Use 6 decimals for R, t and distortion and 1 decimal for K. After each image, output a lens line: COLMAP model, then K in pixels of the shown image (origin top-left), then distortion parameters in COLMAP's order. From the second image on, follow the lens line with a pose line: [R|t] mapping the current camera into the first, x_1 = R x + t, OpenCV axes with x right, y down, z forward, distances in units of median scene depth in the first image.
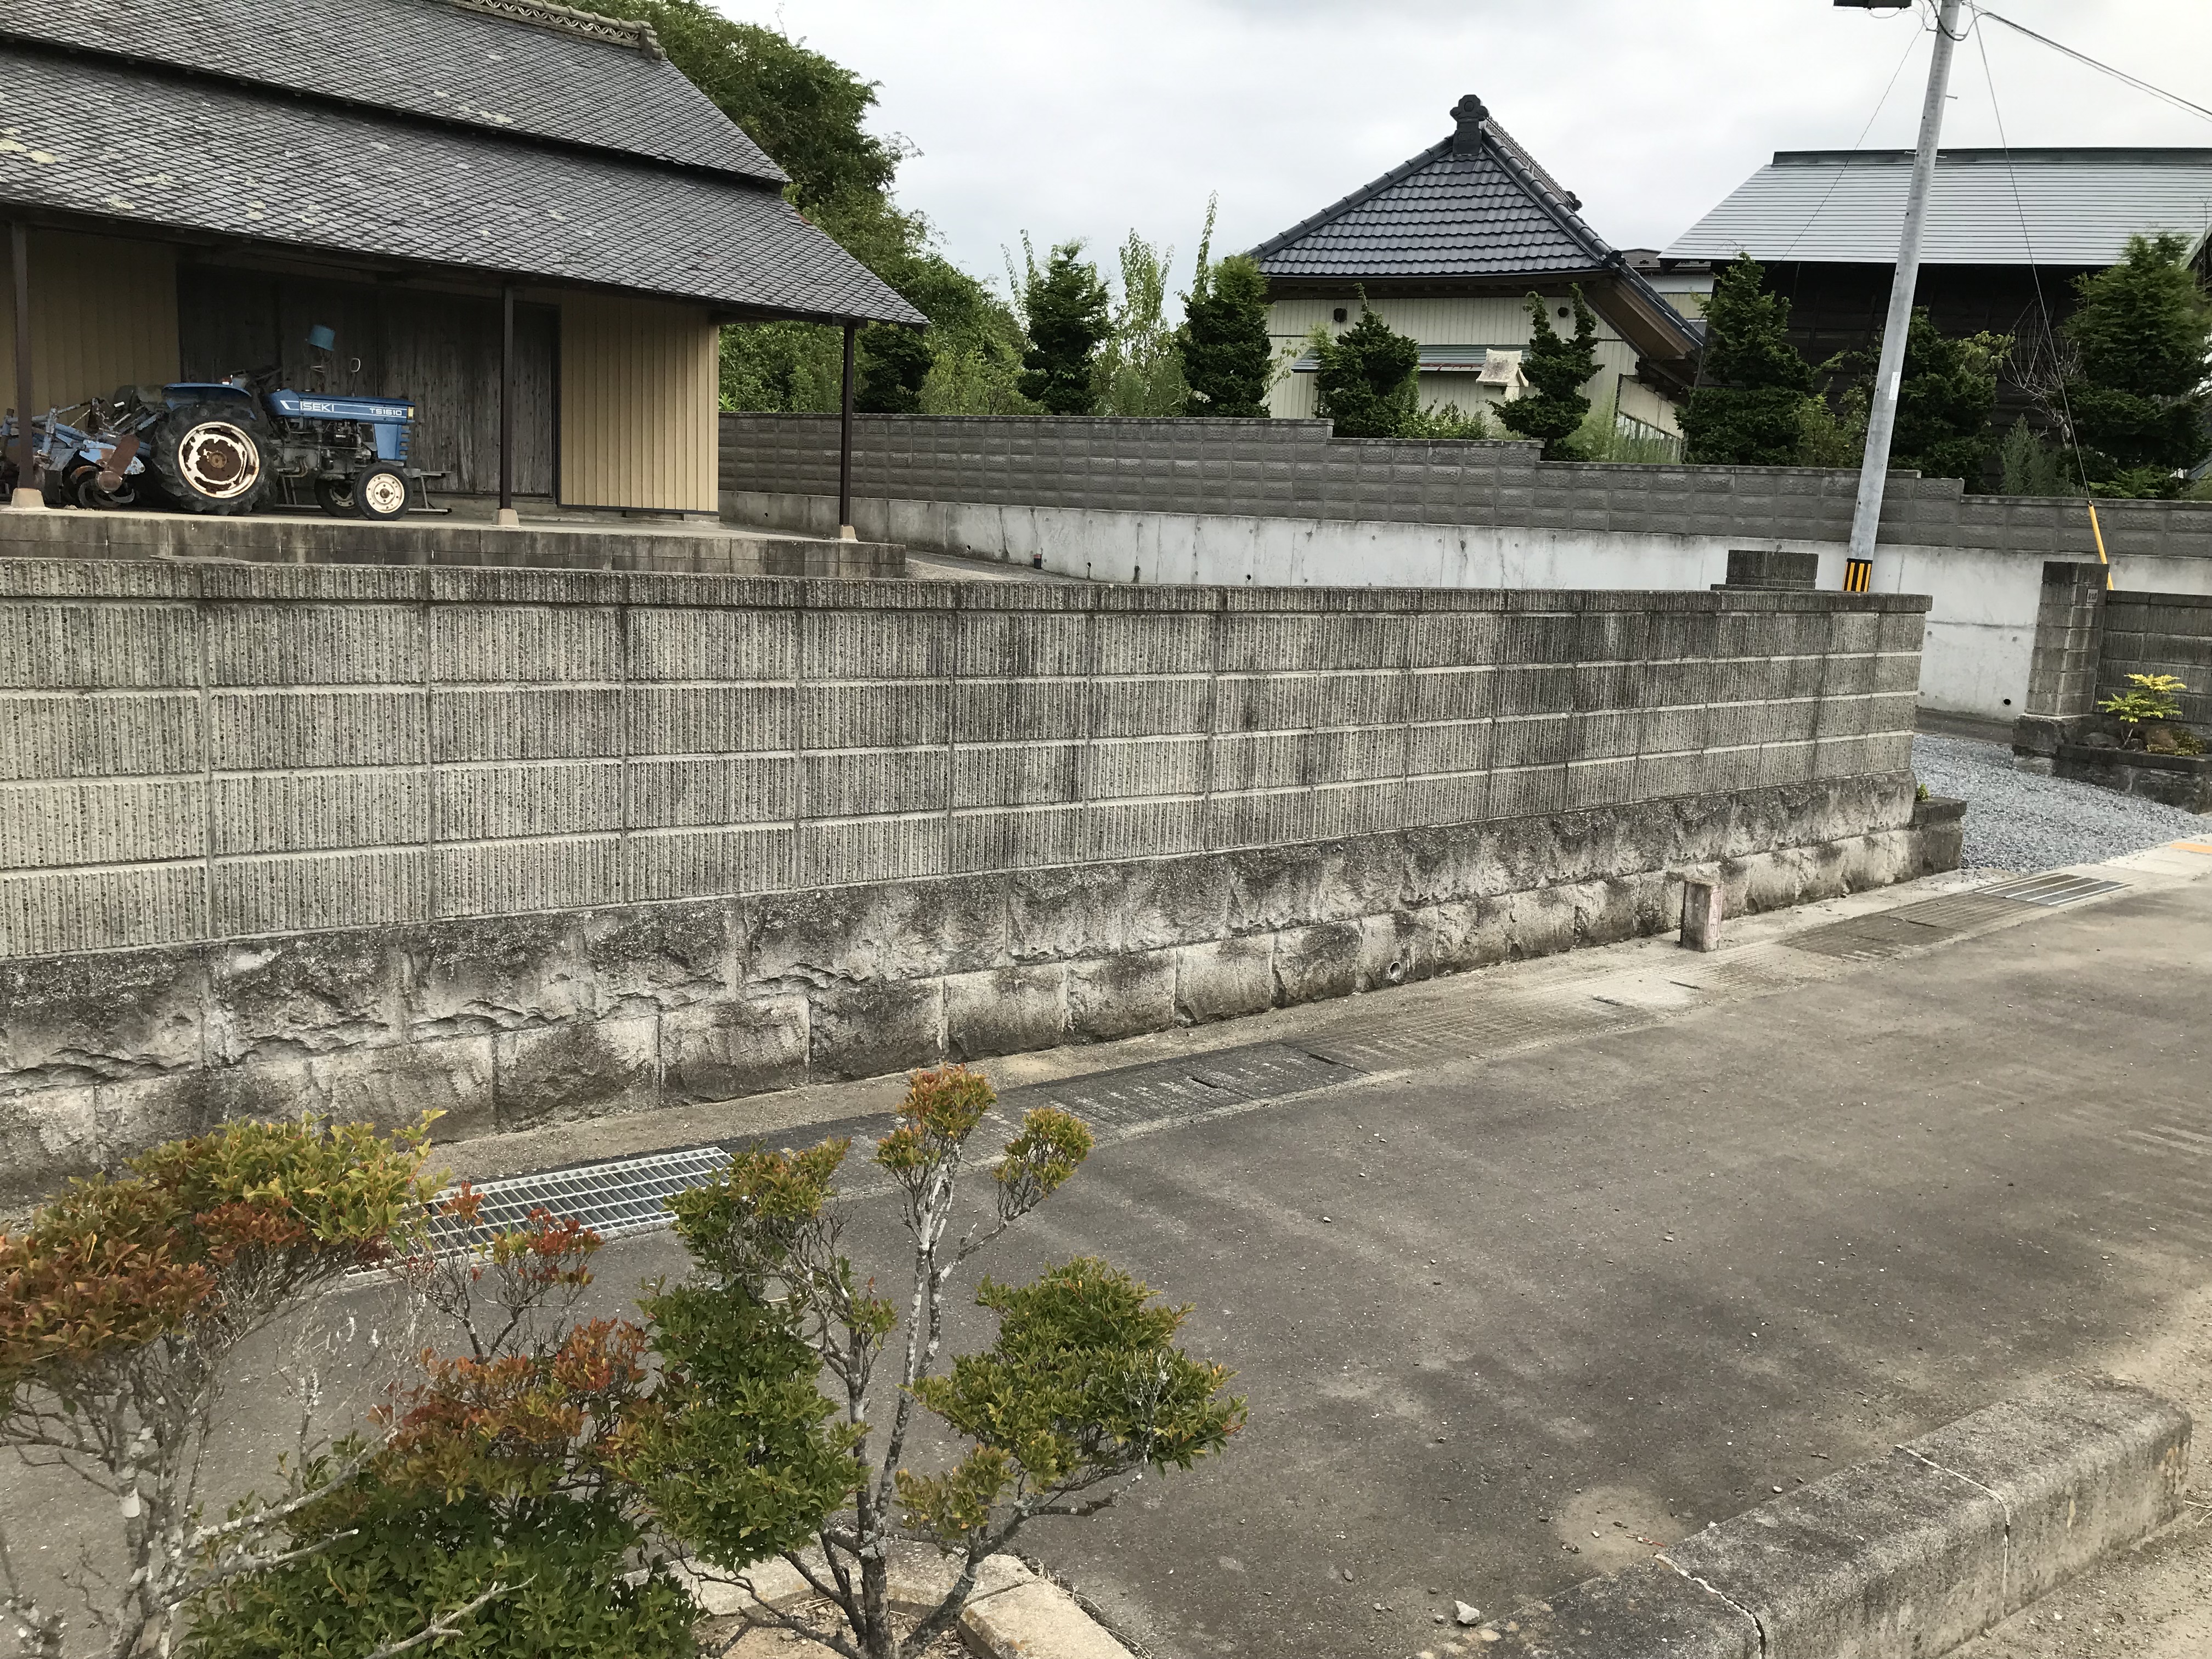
lens RADIAL K [[1797.9, 0, 1047.6], [0, 1797.9, 821.5], [0, 0, 1]] dist [0.054695, -0.059542]
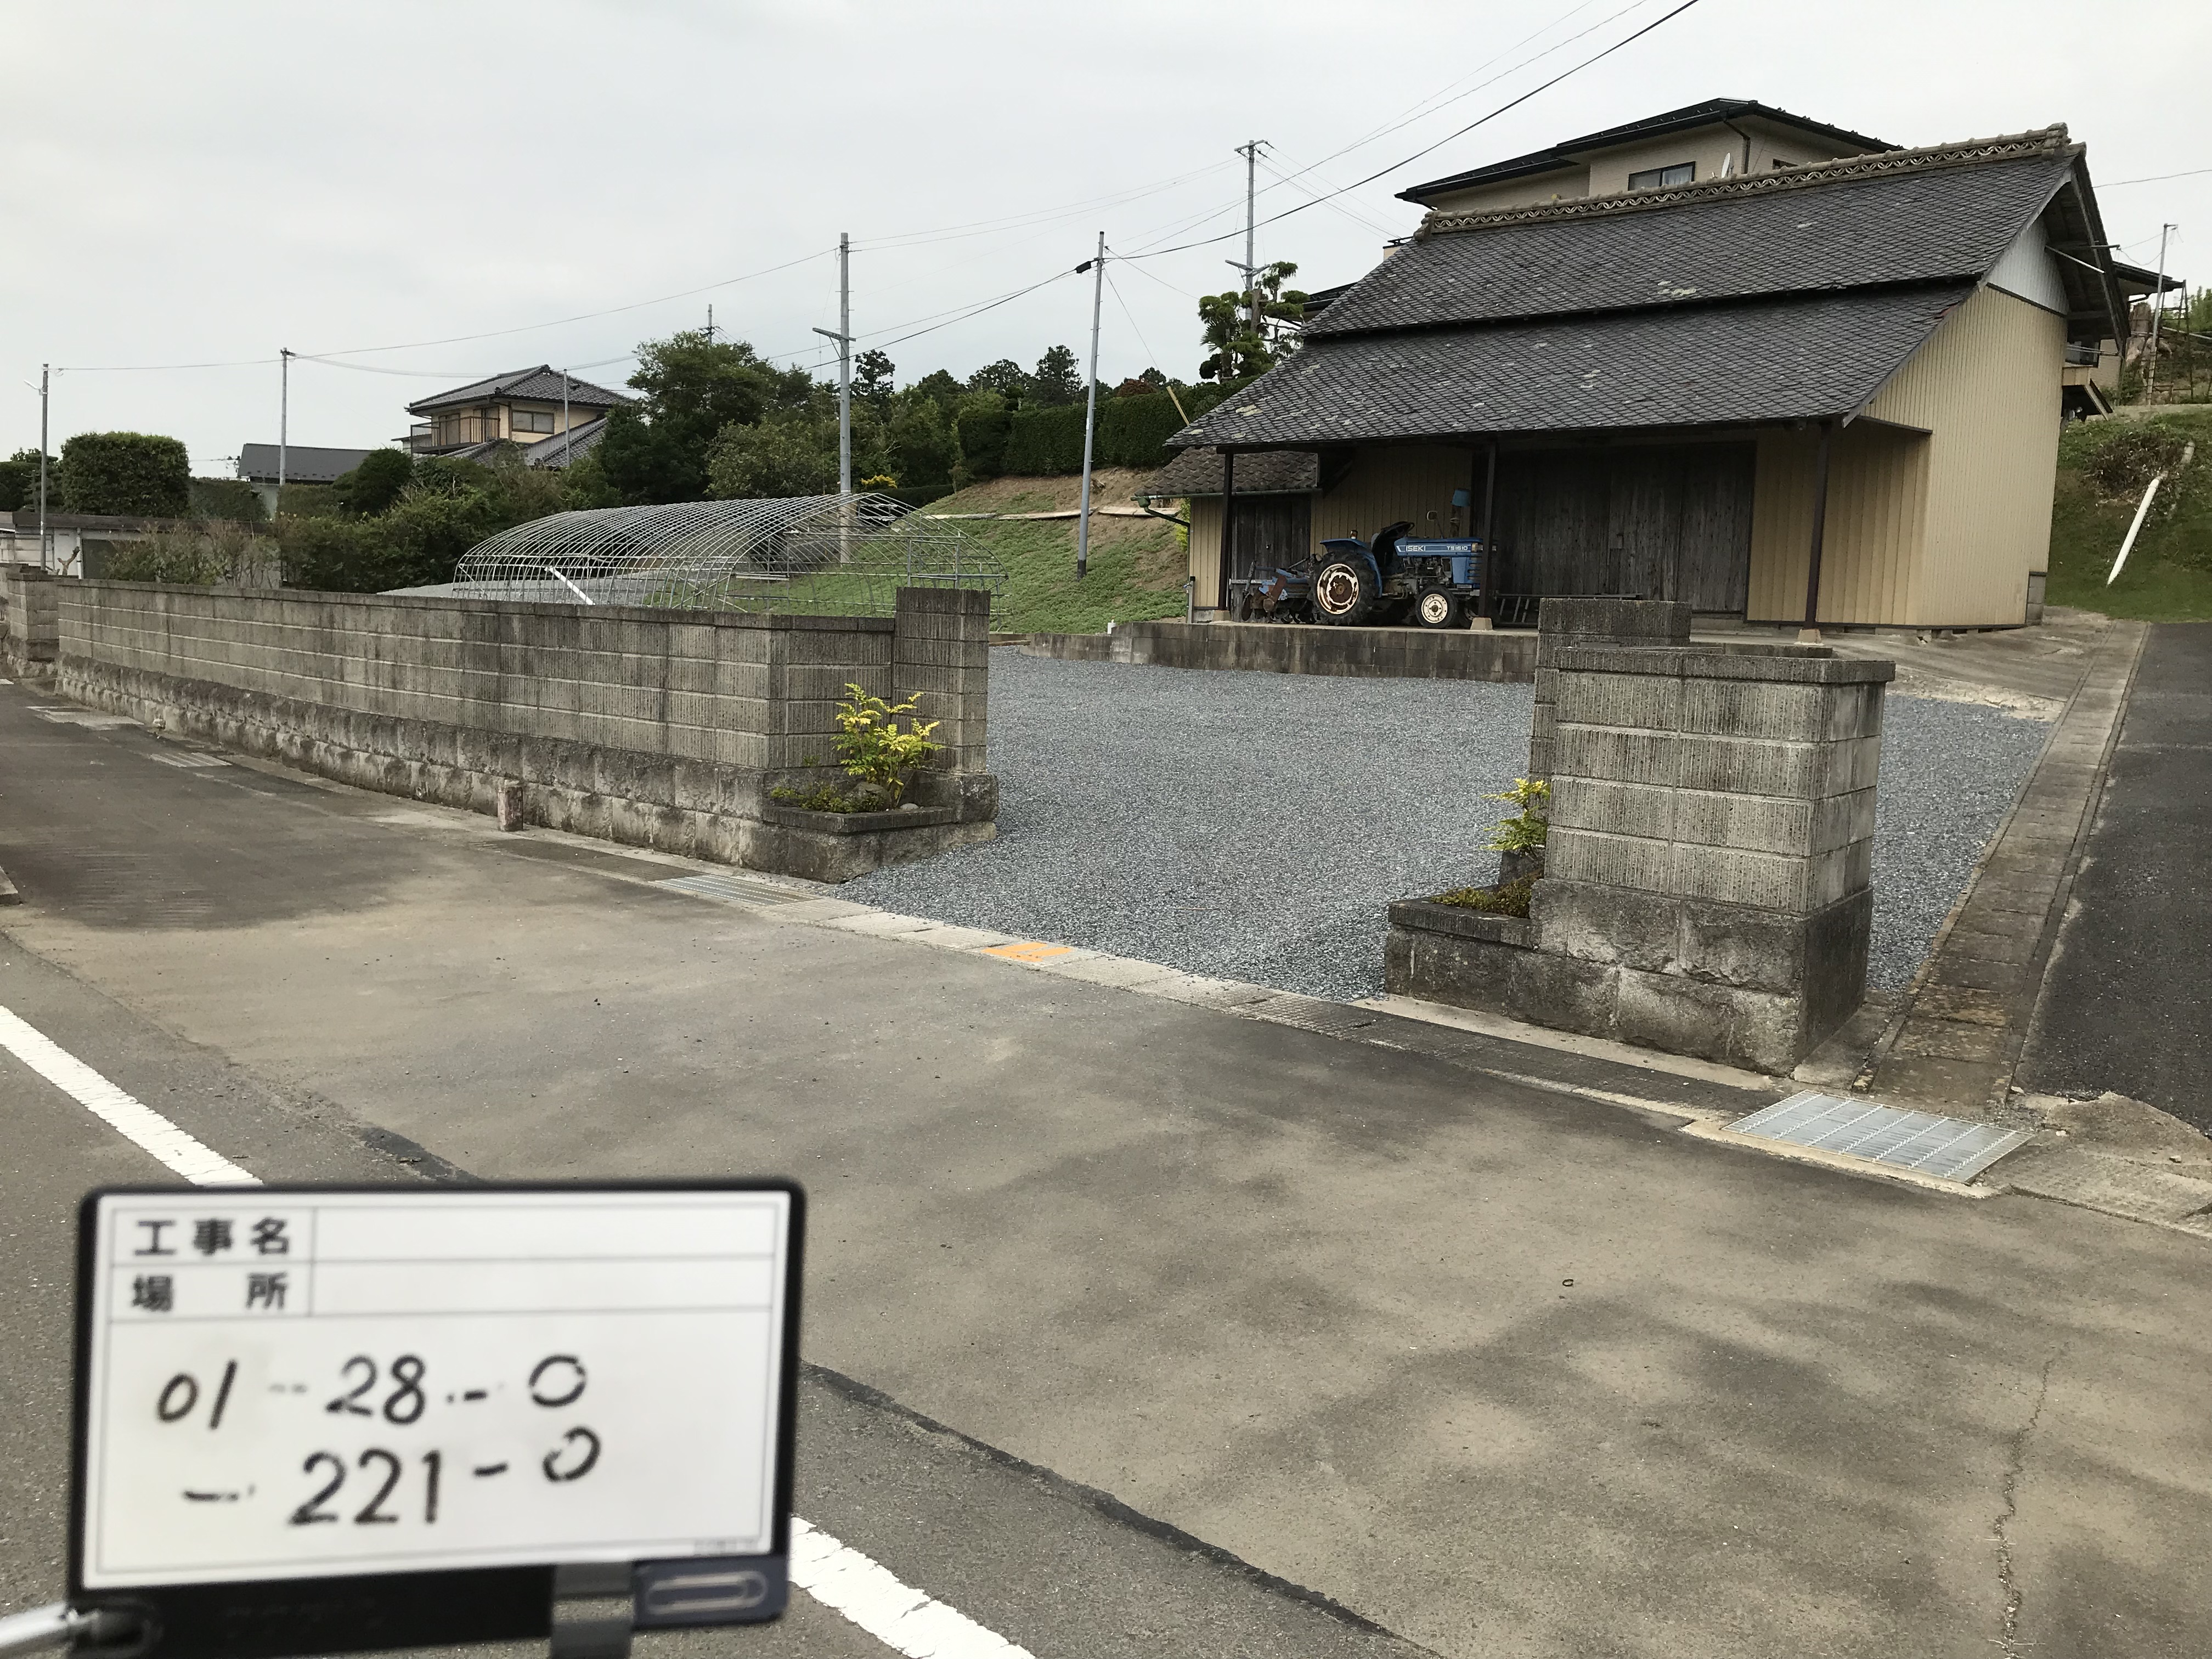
lens RADIAL K [[1797.9, 0, 1115.7], [0, 1797.9, 812.7], [0, 0, 1]] dist [0.054695, -0.059542]
pose [[0.108897, 0.075969, -0.991146, 2.659904], [-0.188147, 0.980628, 0.054492, -0.172772], [0.976085, 0.180547, 0.121081, 1.795197]]
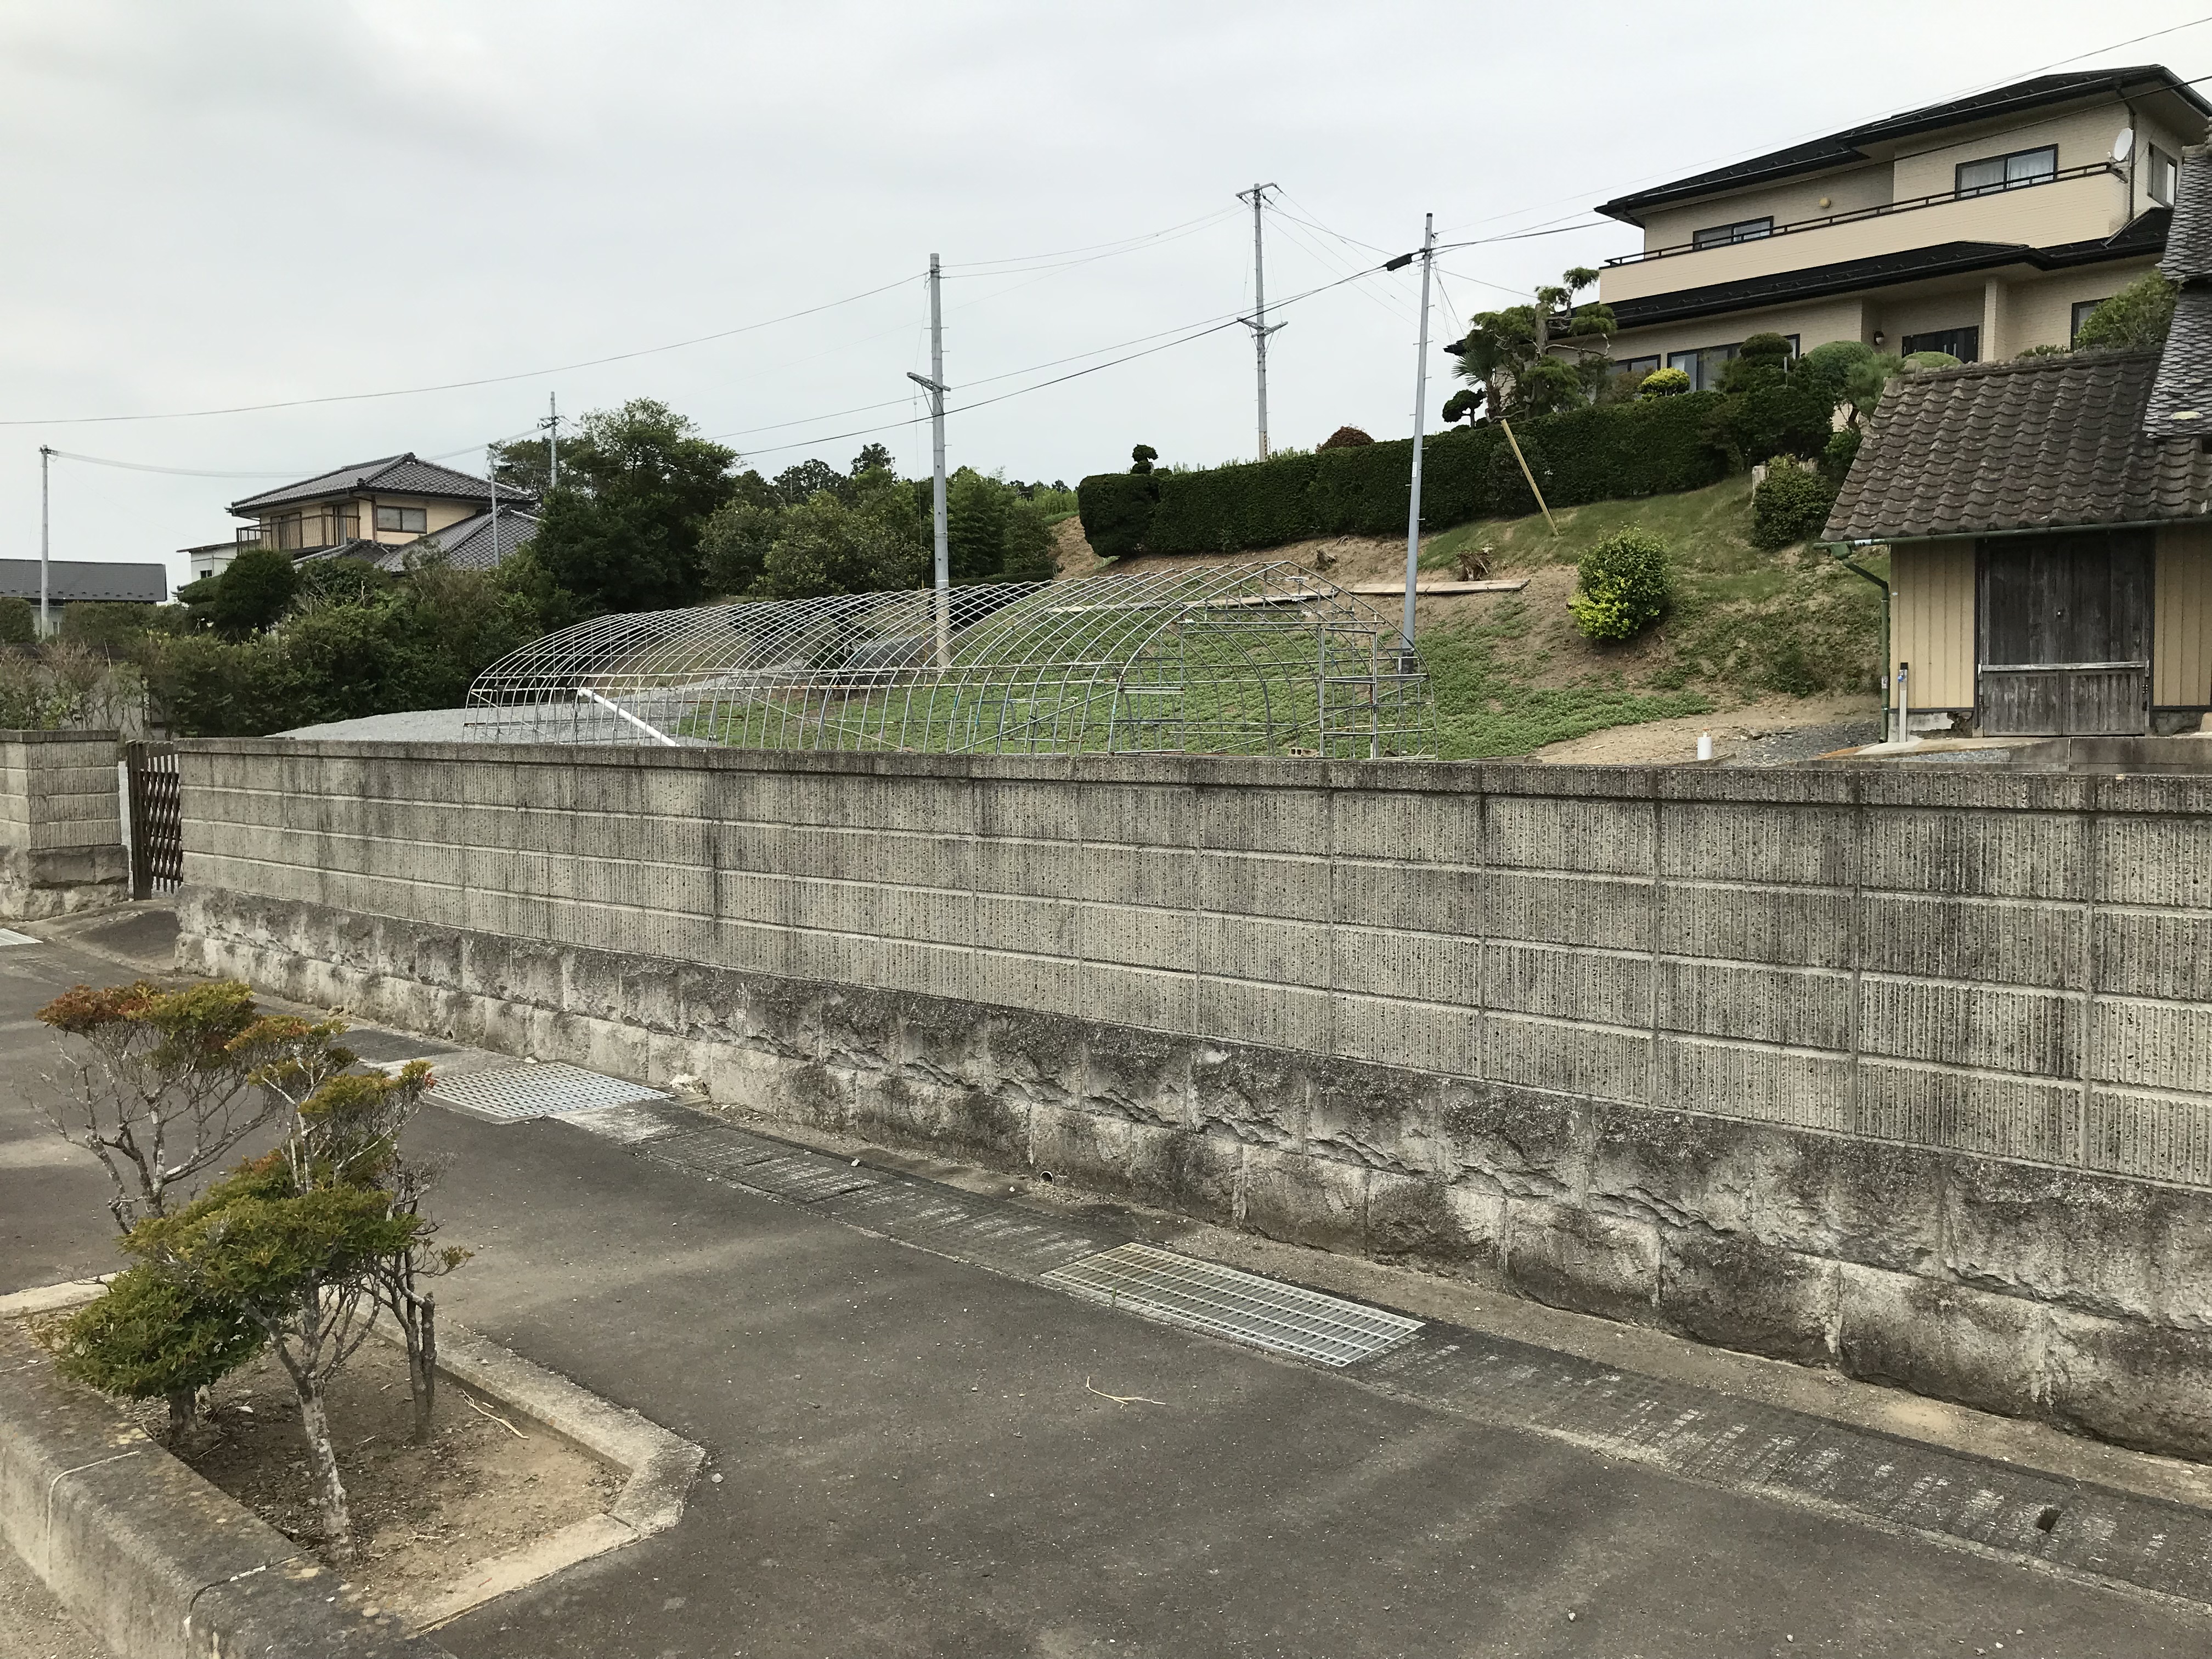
lens RADIAL K [[1797.9, 0, 1109.7], [0, 1797.9, 818.0], [0, 0, 1]] dist [0.054695, -0.059542]
pose [[0.240786, 0.015179, -0.970460, 0.623694], [-0.143931, 0.989381, -0.020237, -0.044564], [0.959847, 0.144552, 0.240414, 0.452042]]
